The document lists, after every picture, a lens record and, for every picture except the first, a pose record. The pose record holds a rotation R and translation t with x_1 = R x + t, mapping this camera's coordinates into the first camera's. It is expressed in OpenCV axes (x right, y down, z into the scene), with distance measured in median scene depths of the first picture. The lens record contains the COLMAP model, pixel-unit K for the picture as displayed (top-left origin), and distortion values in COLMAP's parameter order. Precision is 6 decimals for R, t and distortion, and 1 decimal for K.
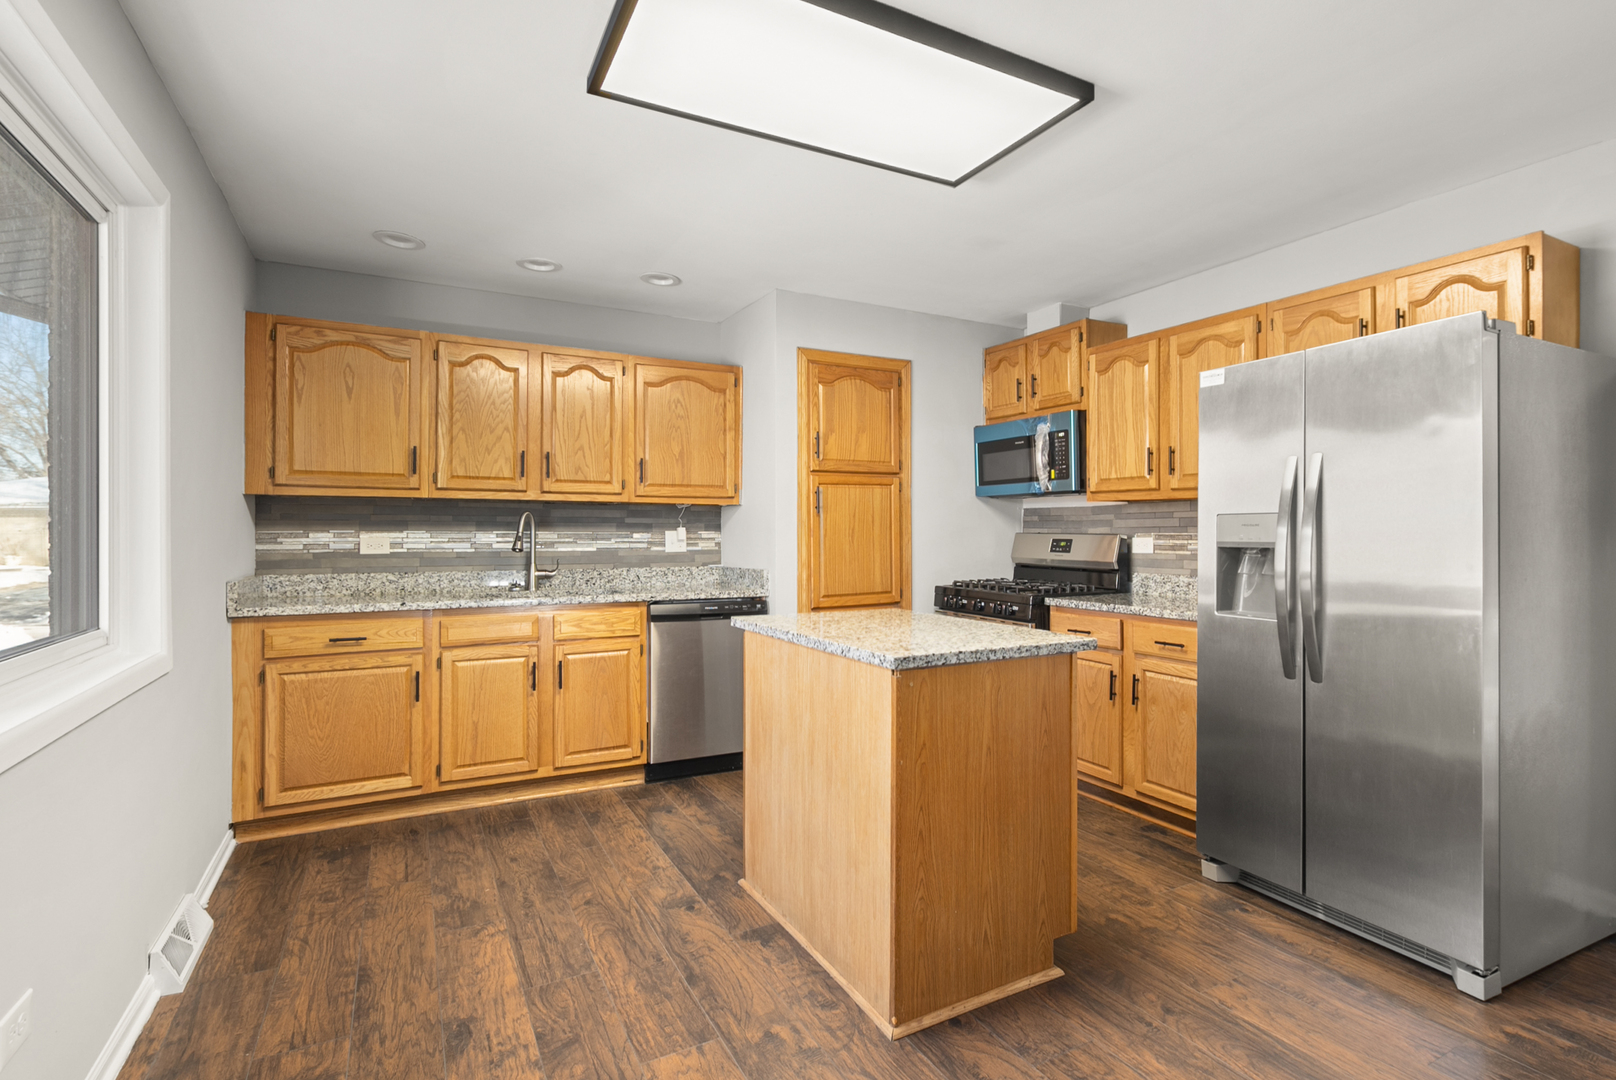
lens RADIAL K [[770.7, 0, 820.8], [0, 770.7, 531.5], [0, 0, 1]] dist [0.001772, -0.002339]
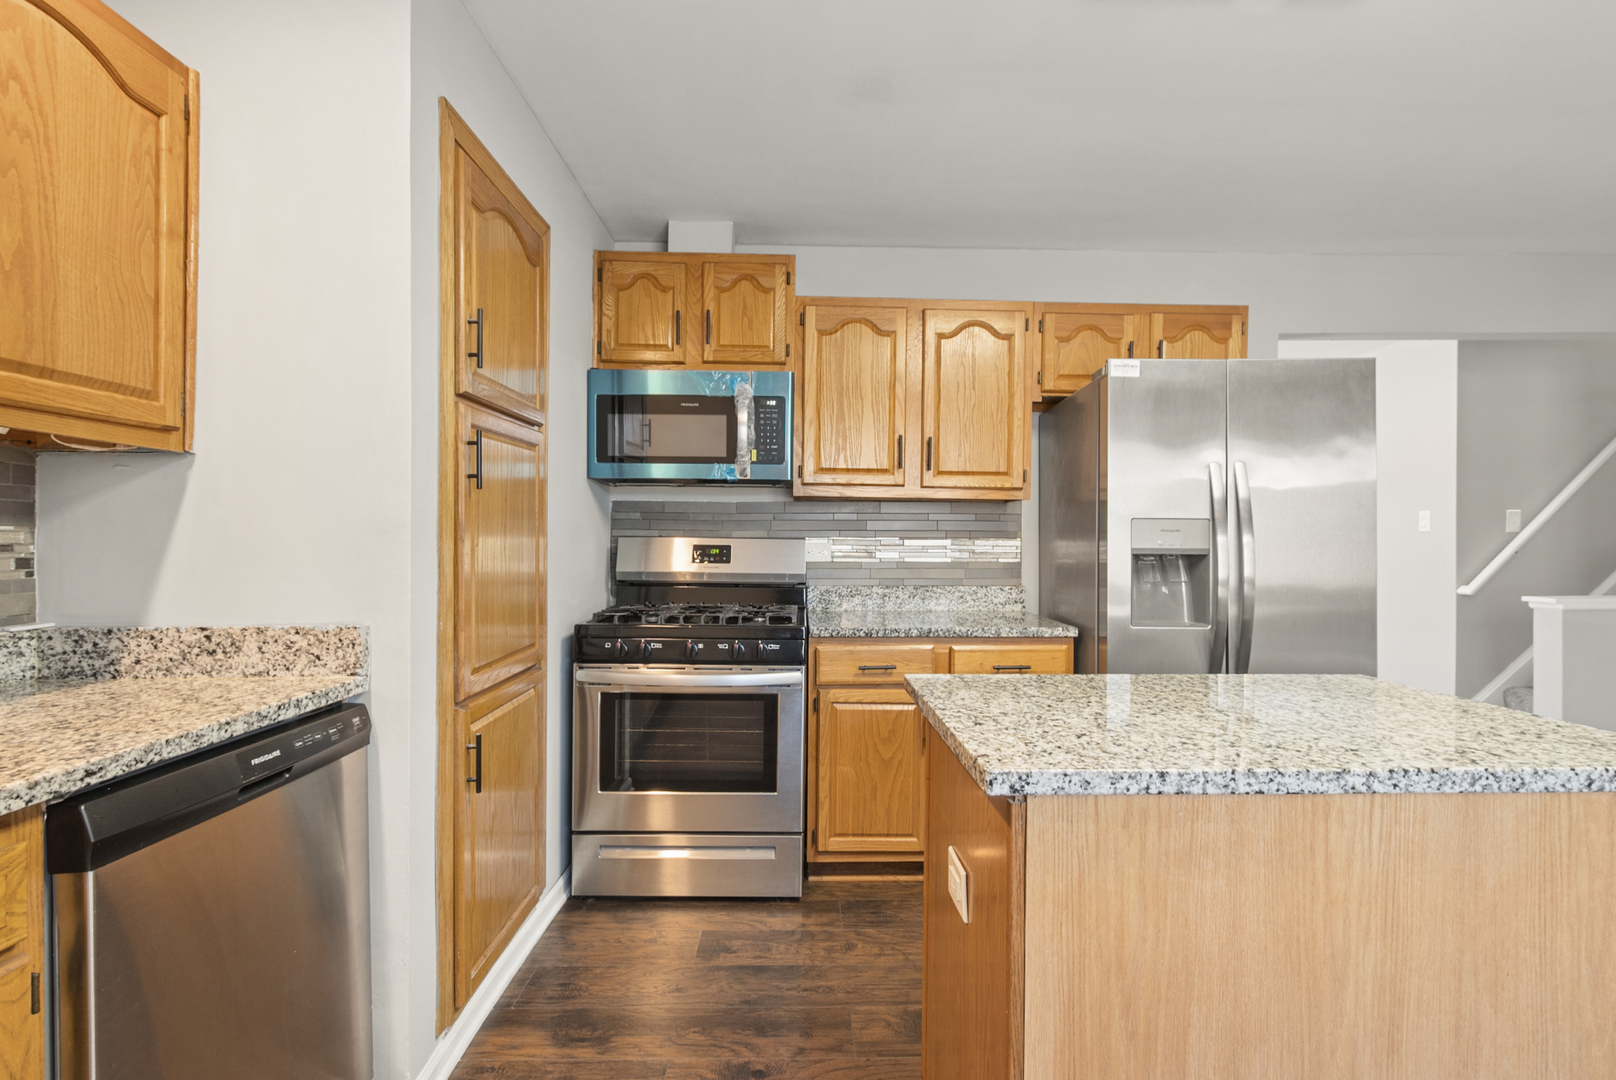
lens RADIAL K [[770.7, 0, 820.8], [0, 770.7, 531.5], [0, 0, 1]] dist [0.001772, -0.002339]
pose [[0.446650, 0.012259, 0.894625, -0.377878], [-0.007873, 0.999921, -0.009772, 0.004525], [-0.894674, -0.002678, 0.446712, 0.741646]]
